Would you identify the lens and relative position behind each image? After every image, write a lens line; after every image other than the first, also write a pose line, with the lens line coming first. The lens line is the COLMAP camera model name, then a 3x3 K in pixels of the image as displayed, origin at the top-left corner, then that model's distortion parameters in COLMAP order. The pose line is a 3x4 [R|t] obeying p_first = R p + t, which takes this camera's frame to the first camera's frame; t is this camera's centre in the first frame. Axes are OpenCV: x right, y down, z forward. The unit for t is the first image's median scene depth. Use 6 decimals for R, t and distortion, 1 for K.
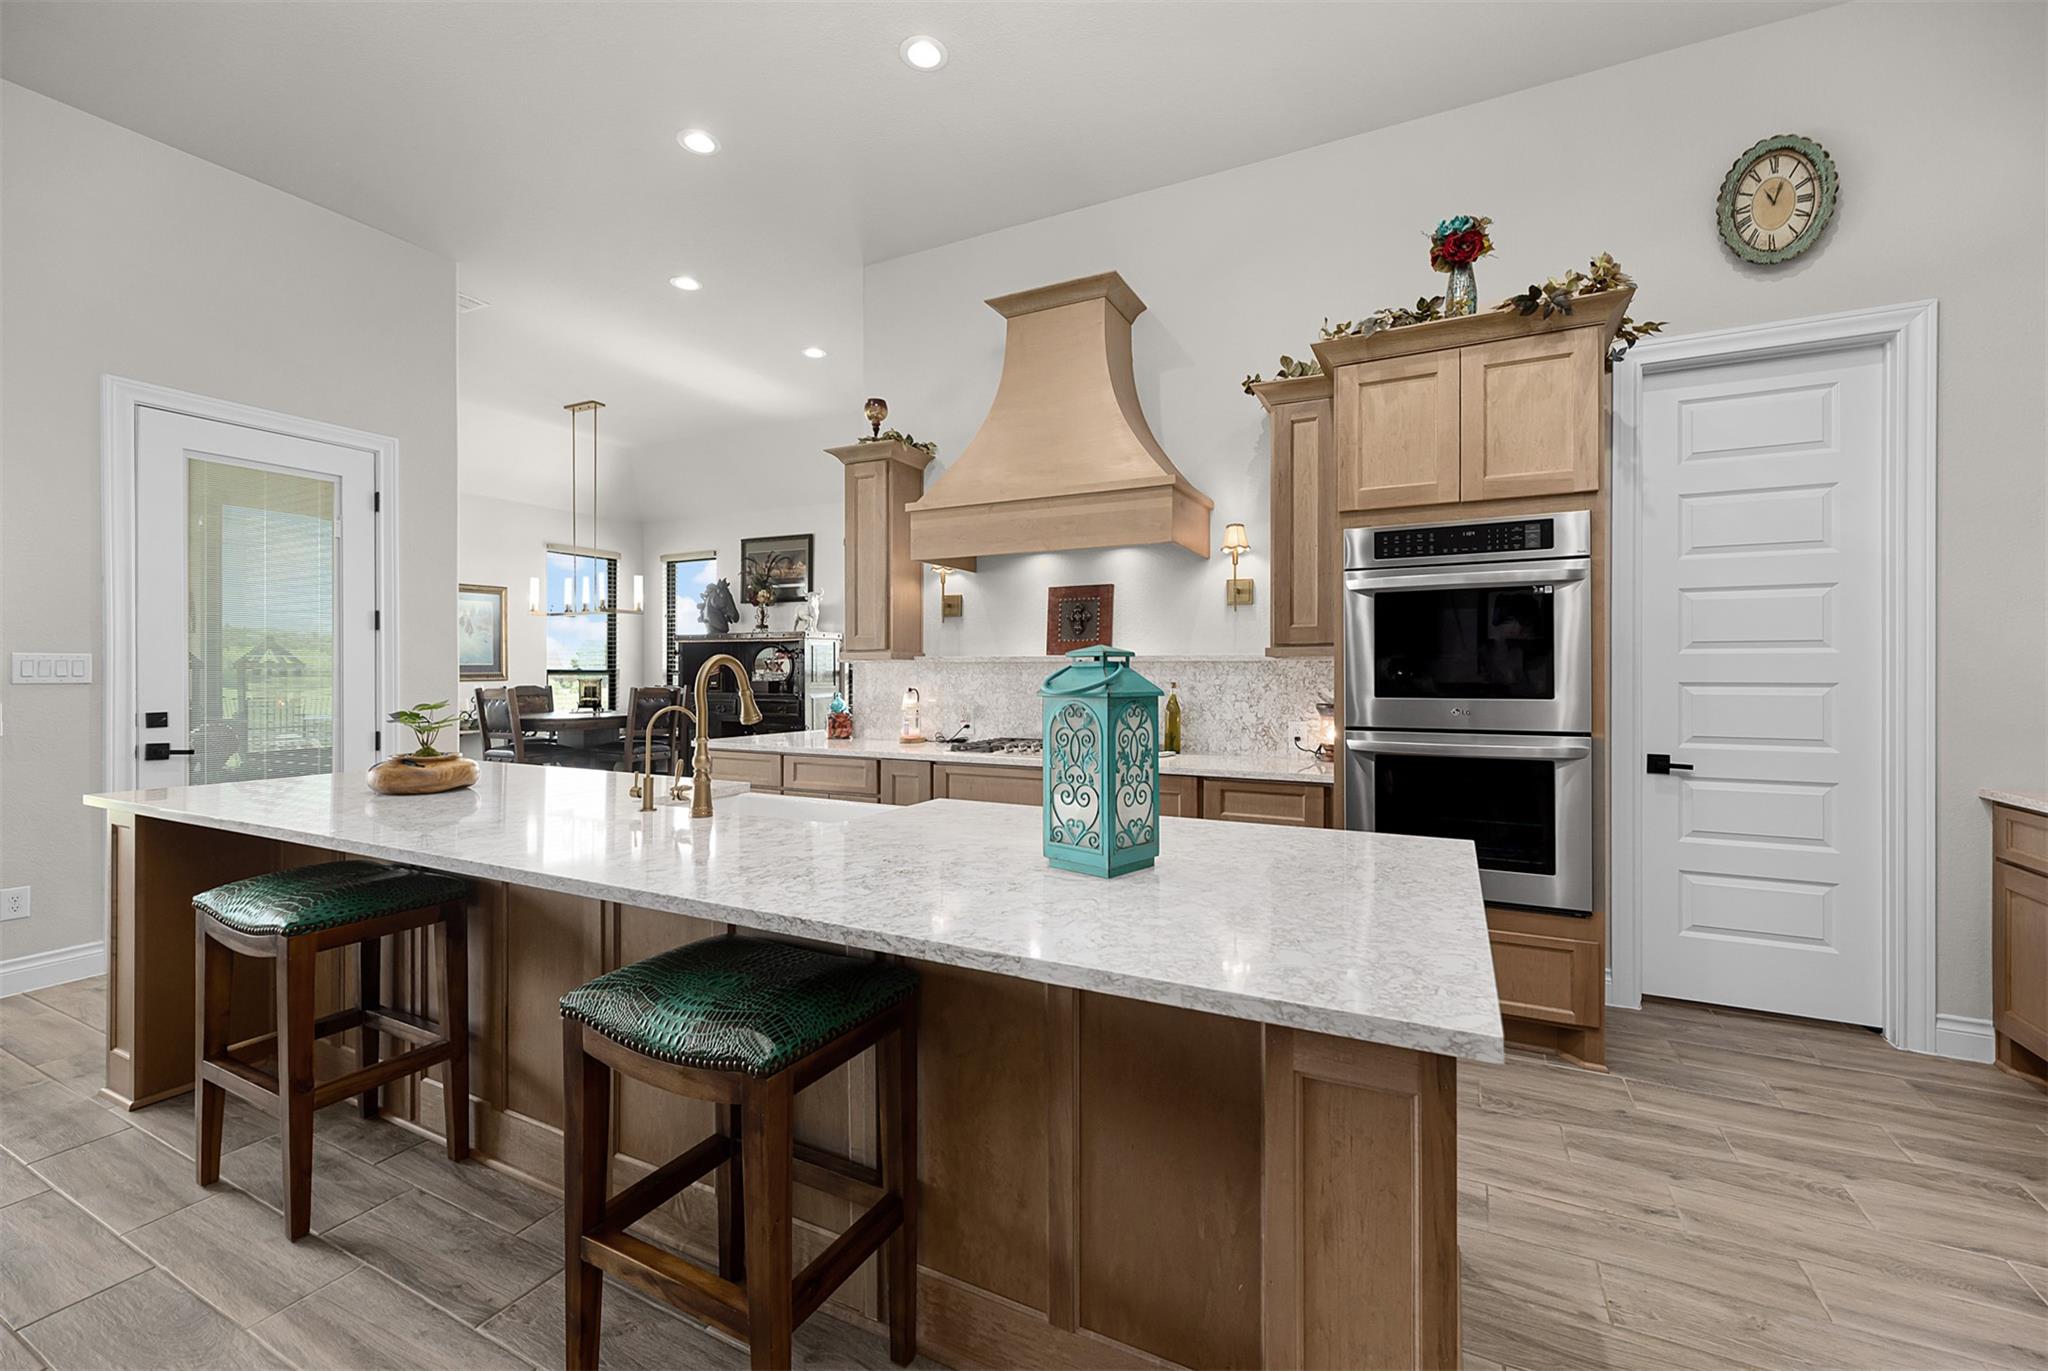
lens RADIAL K [[849.0, 0, 1035.2], [0, 849.0, 671.2], [0, 0, 1]] dist [-0.004343, -0.000452]
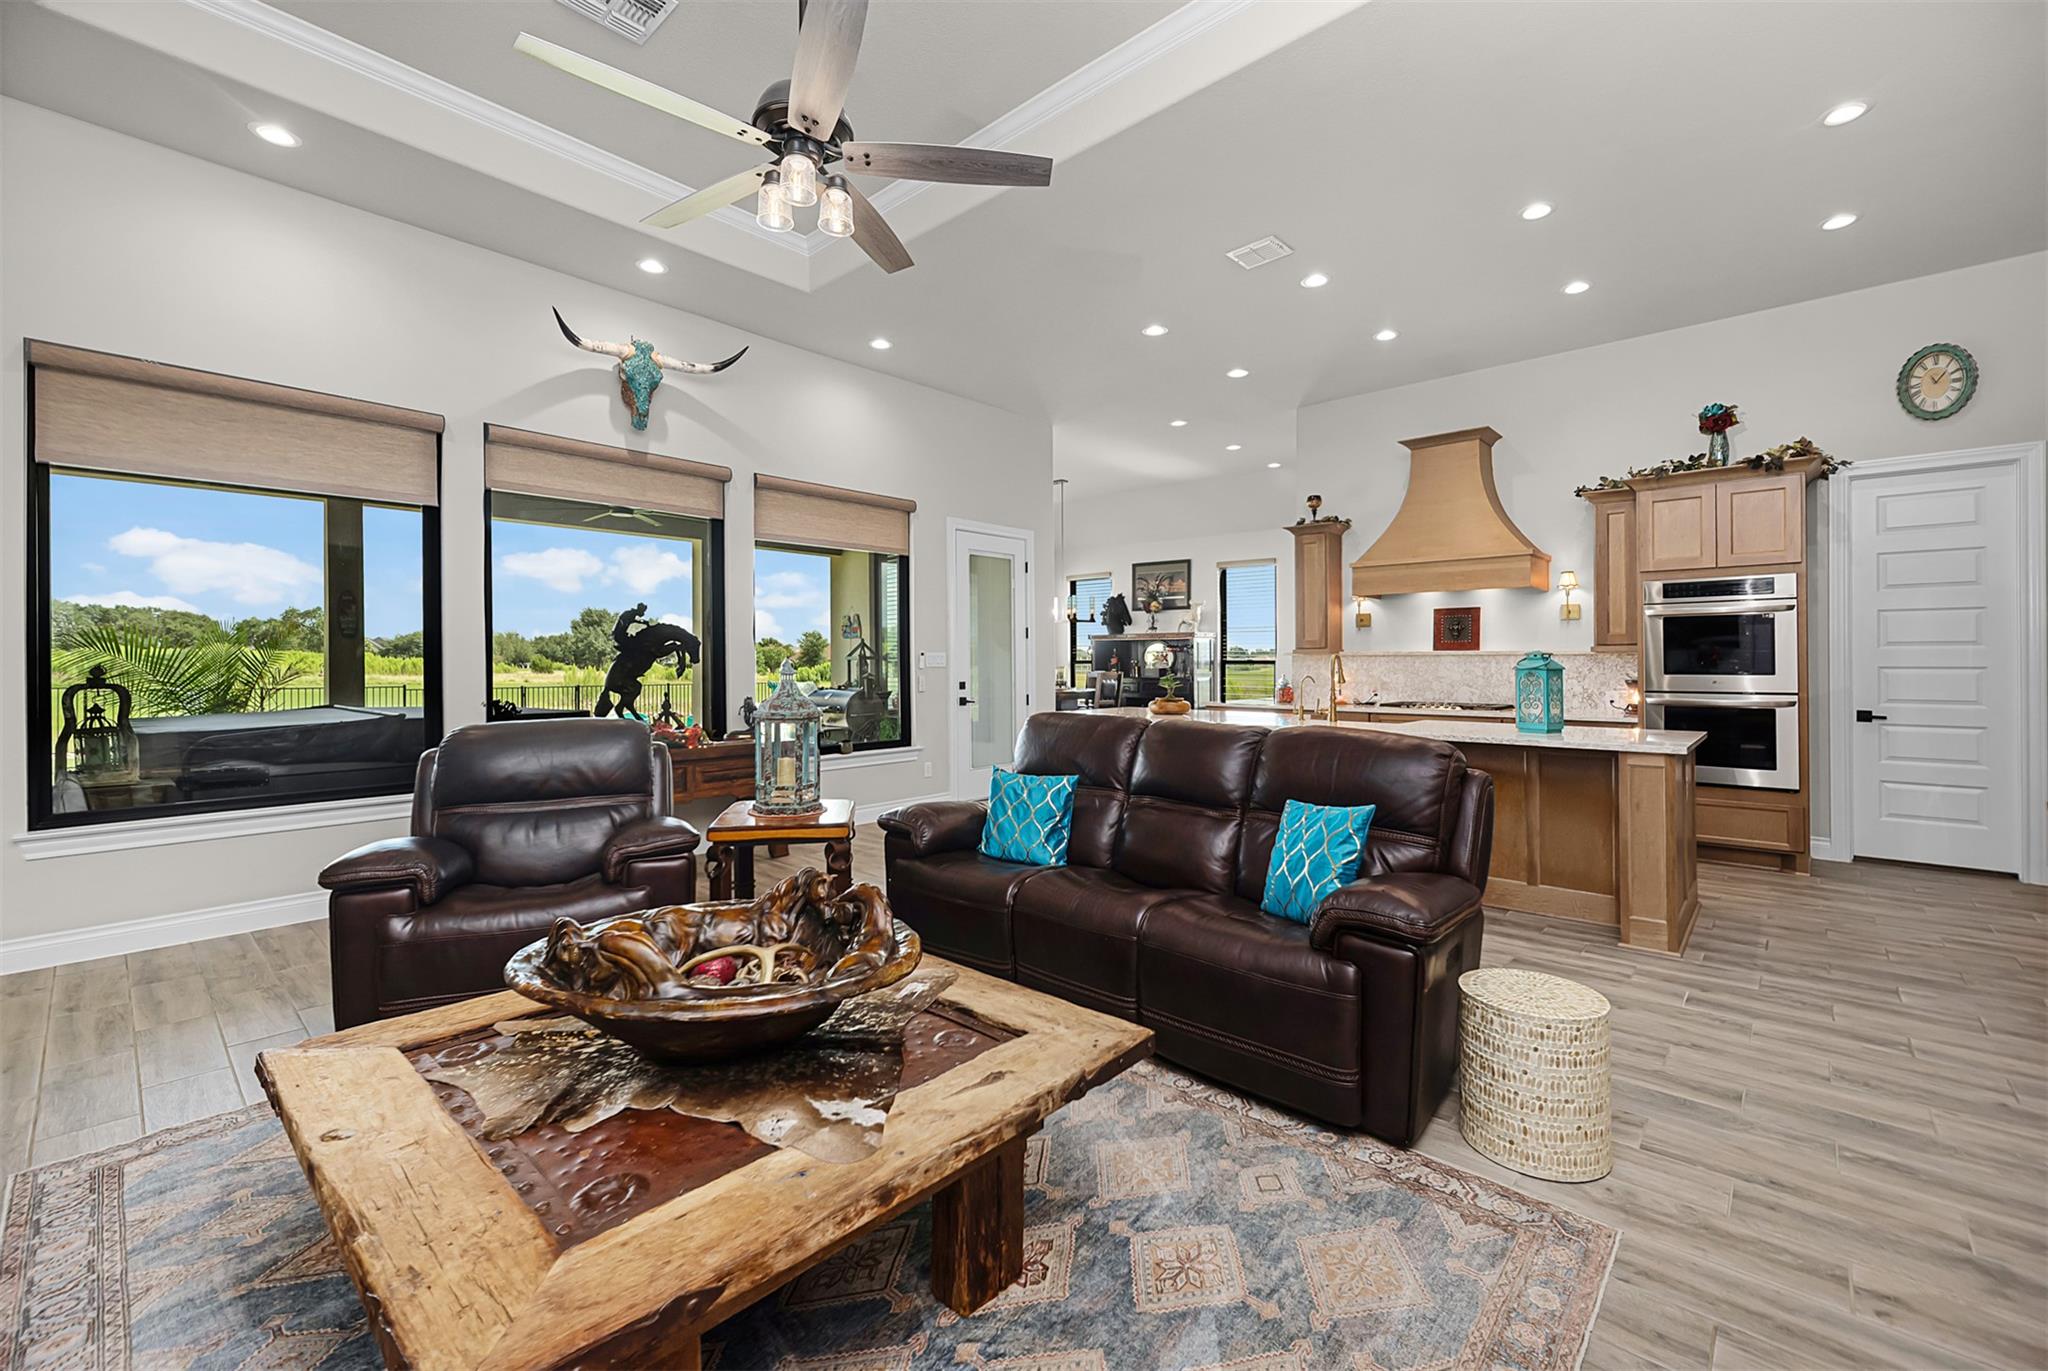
lens RADIAL K [[849.0, 0, 1033.8], [0, 849.0, 653.7], [0, 0, 1]] dist [-0.004343, -0.000452]
pose [[0.961531, -0.003781, -0.274671, -0.333448], [0.001390, 0.999959, -0.008897, 0.000000], [0.274694, 0.008173, 0.961497, -0.932971]]
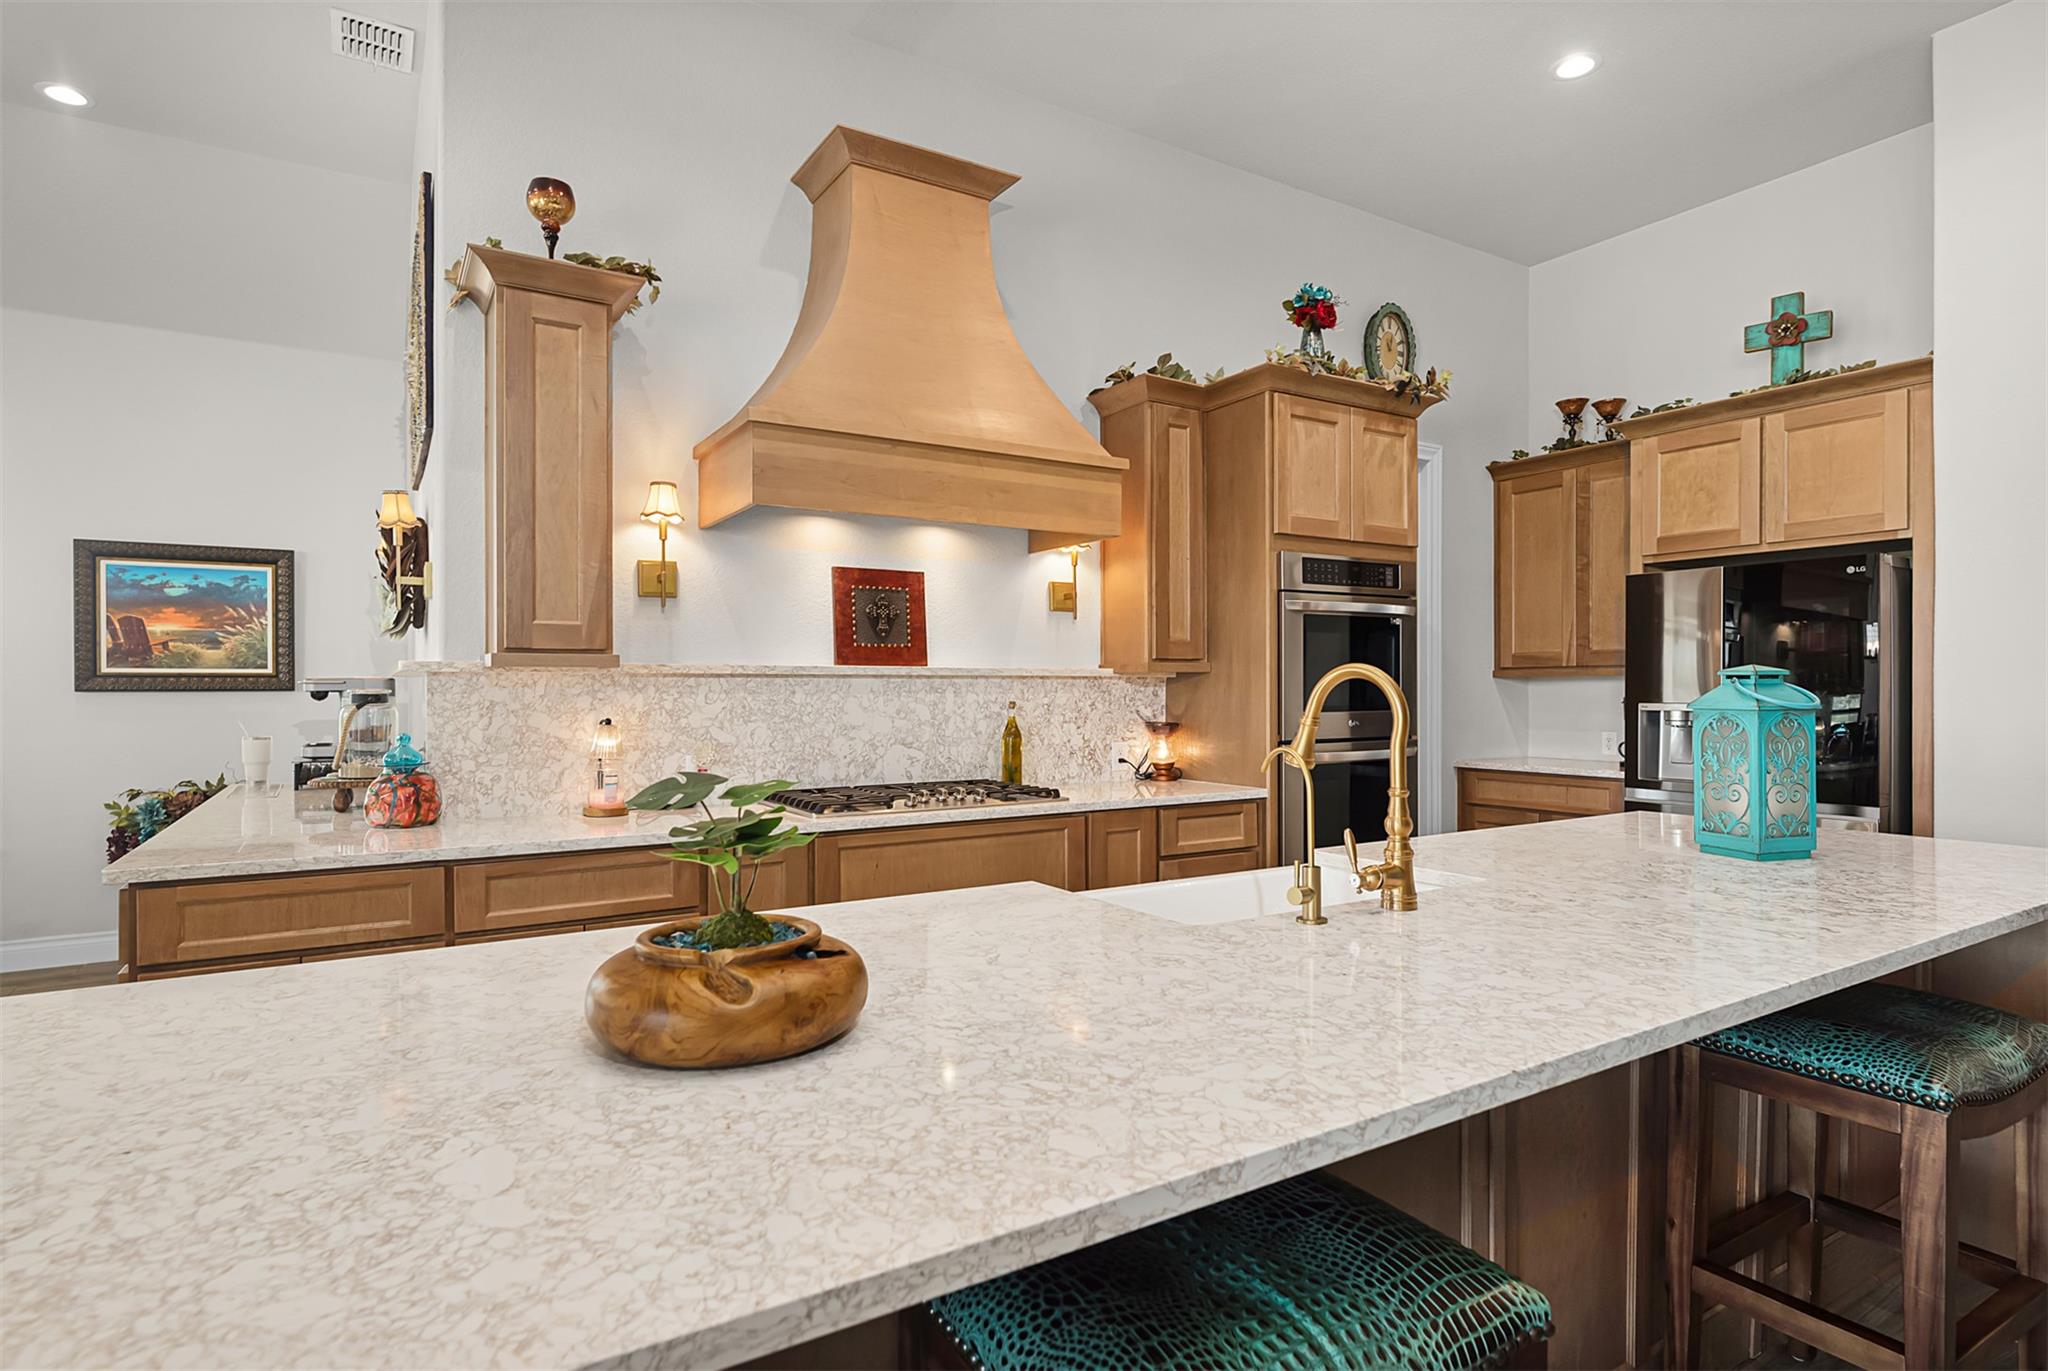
lens RADIAL K [[1060.9, 0, 1036.5], [0, 1060.9, 692.2], [0, 0, 1]] dist [-0.006955, -0.000336]
pose [[0.512981, -0.005226, 0.858384, -0.774779], [0.001412, 0.999985, 0.005244, -0.001514], [-0.858399, -0.001478, 0.512980, 0.506738]]
